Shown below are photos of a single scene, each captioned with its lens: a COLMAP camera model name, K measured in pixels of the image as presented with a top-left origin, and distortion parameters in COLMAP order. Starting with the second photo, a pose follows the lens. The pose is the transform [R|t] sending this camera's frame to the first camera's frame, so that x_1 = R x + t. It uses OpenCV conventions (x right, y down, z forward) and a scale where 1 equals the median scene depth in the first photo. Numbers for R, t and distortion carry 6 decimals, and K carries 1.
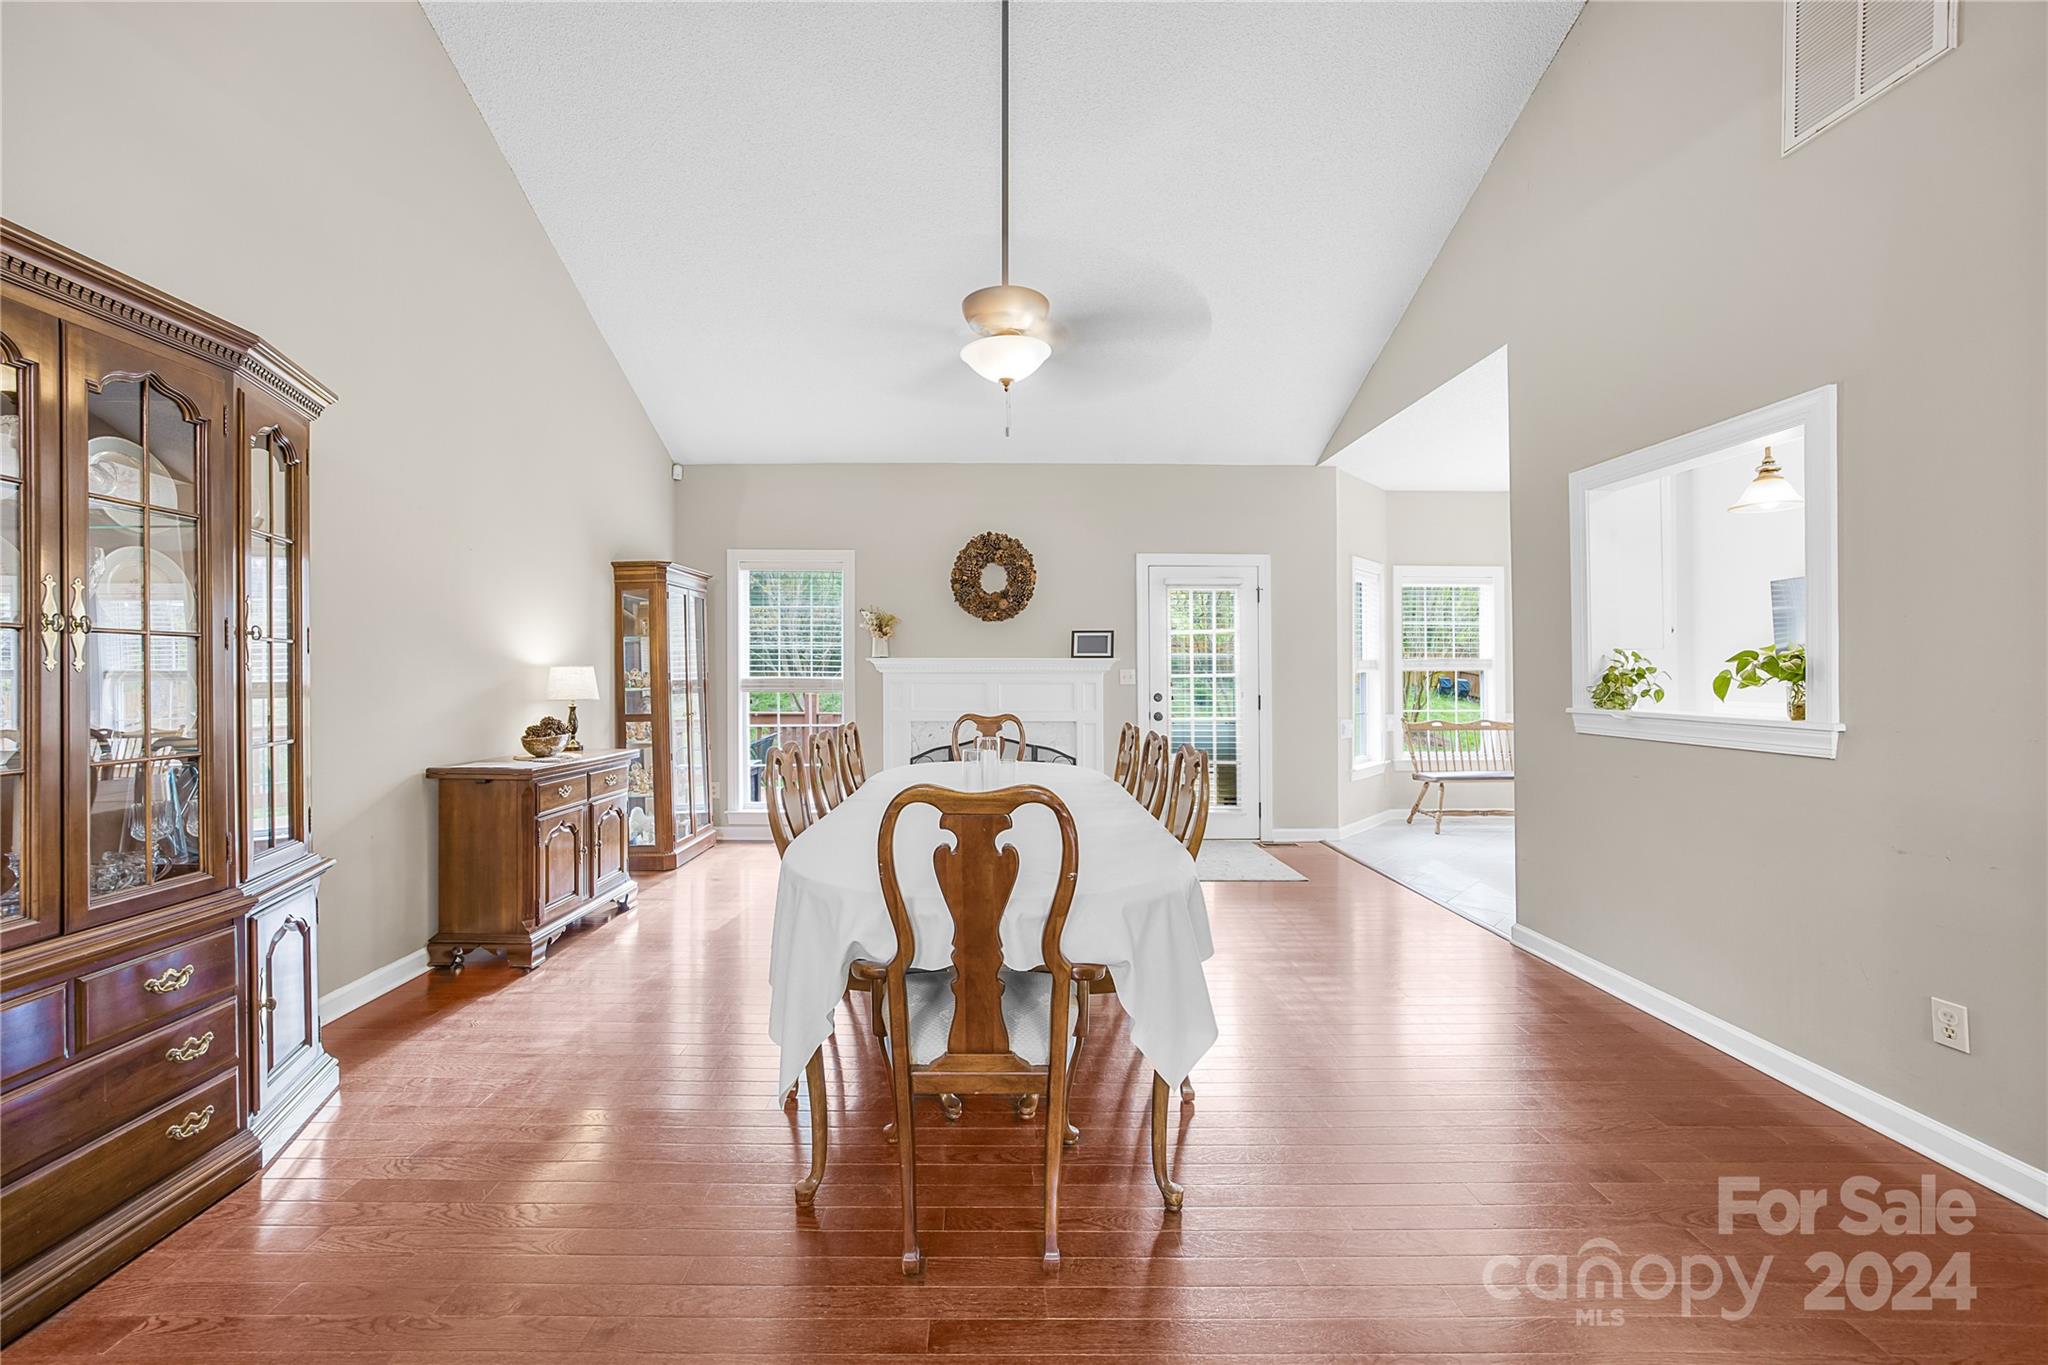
lens RADIAL K [[818.4, 0, 990.3], [0, 818.4, 667.3], [0, 0, 1]] dist [-0.043041, 0.018687]
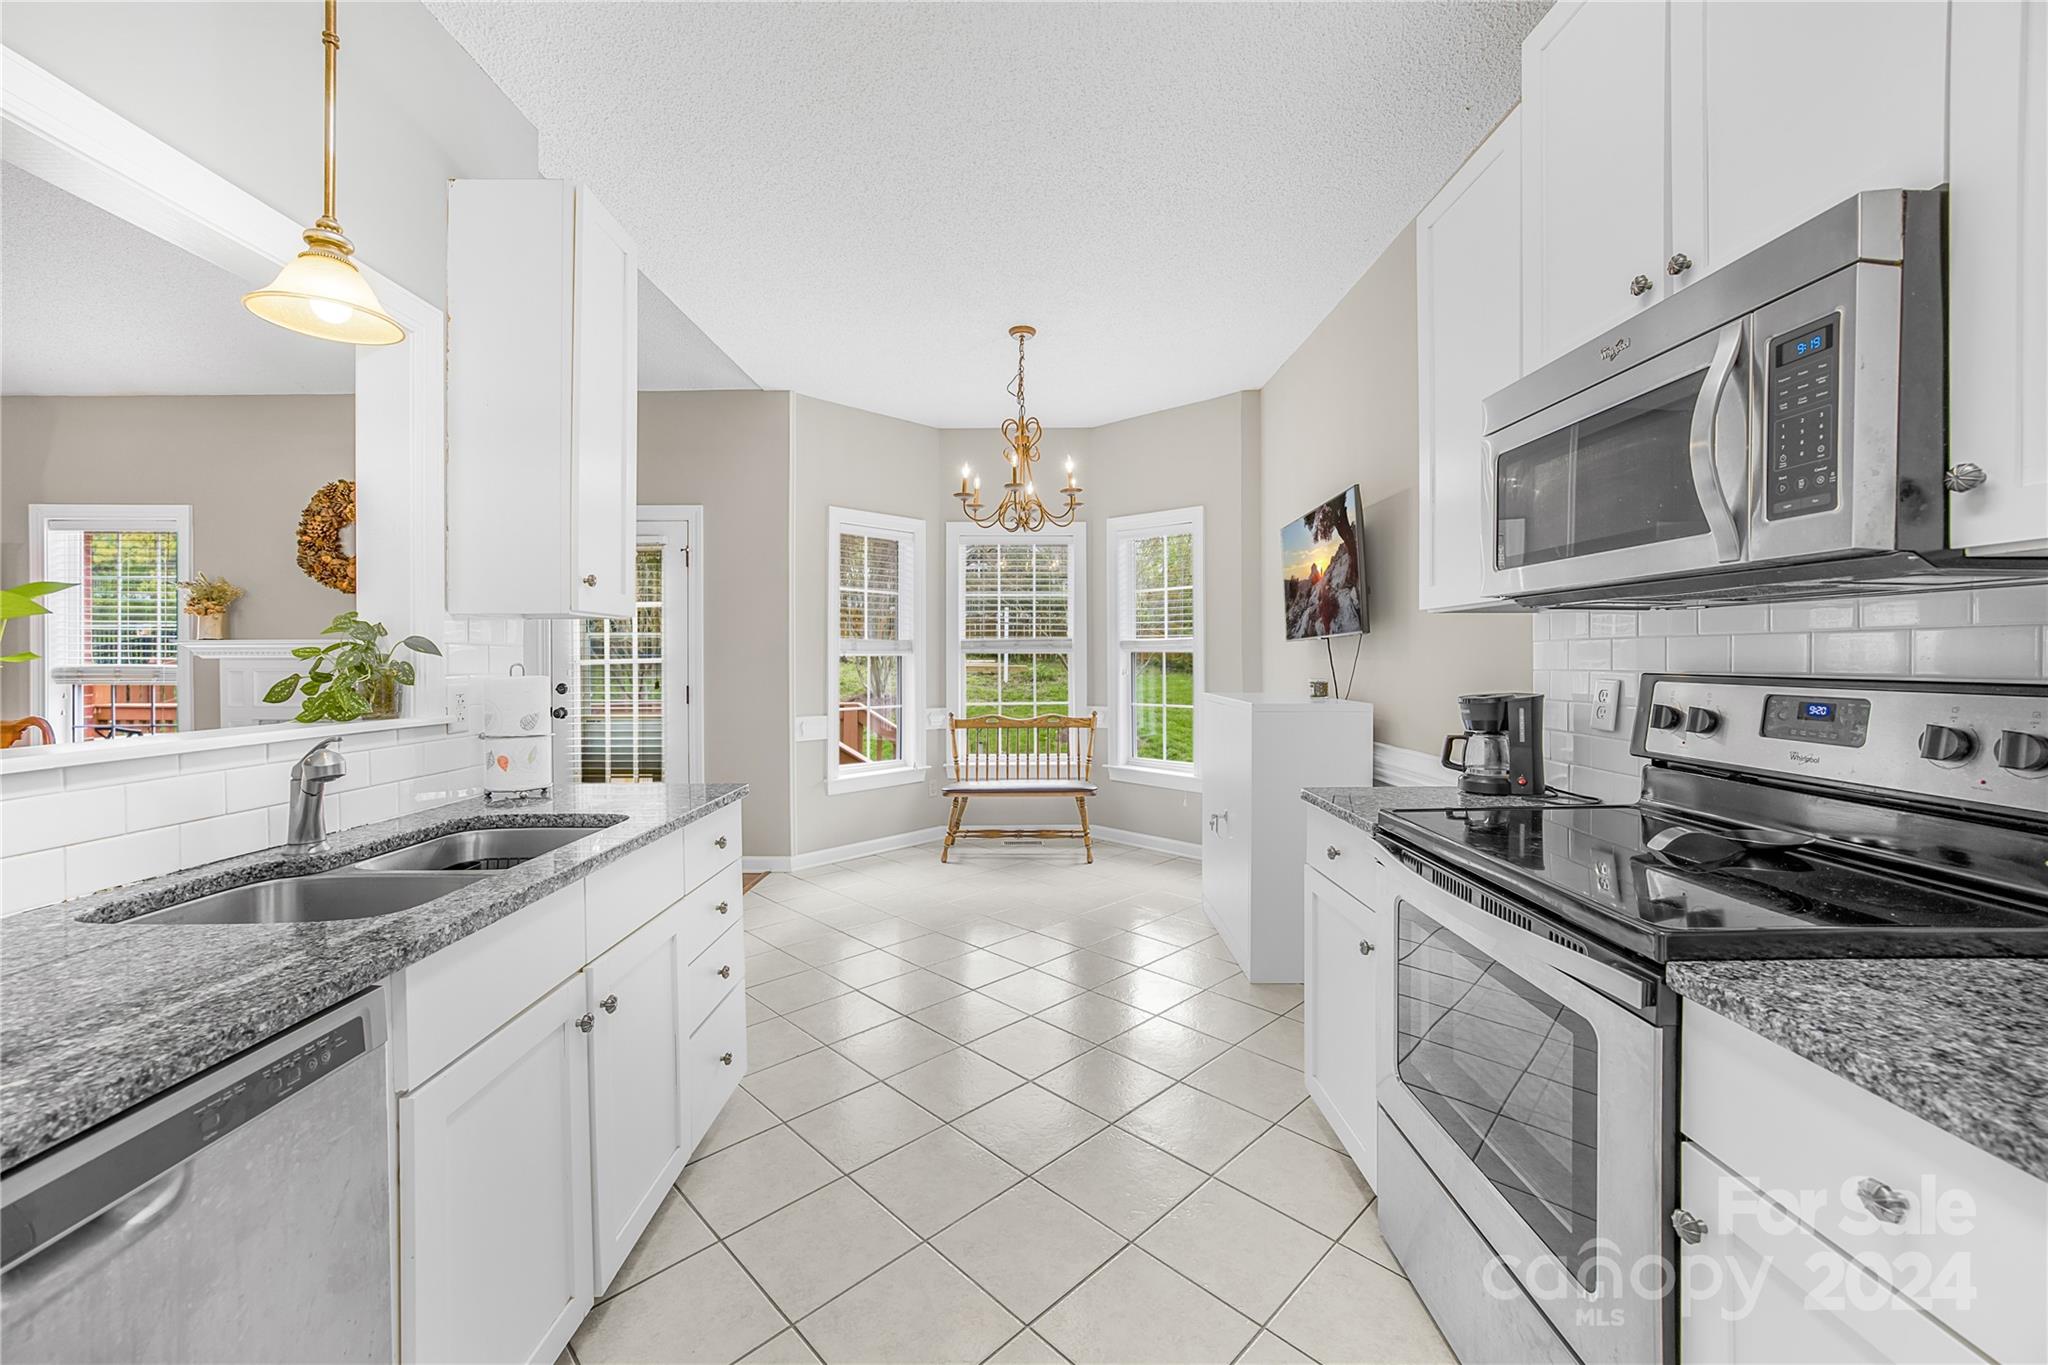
lens RADIAL K [[816.1, 0, 1040.7], [0, 816.1, 666.6], [0, 0, 1]] dist [-0.042493, 0.012738]
pose [[0.999921, -0.004479, 0.011775, 0.760645], [0.004287, 0.999859, 0.016211, 0.005826], [-0.011846, -0.016159, 0.999799, 0.251657]]
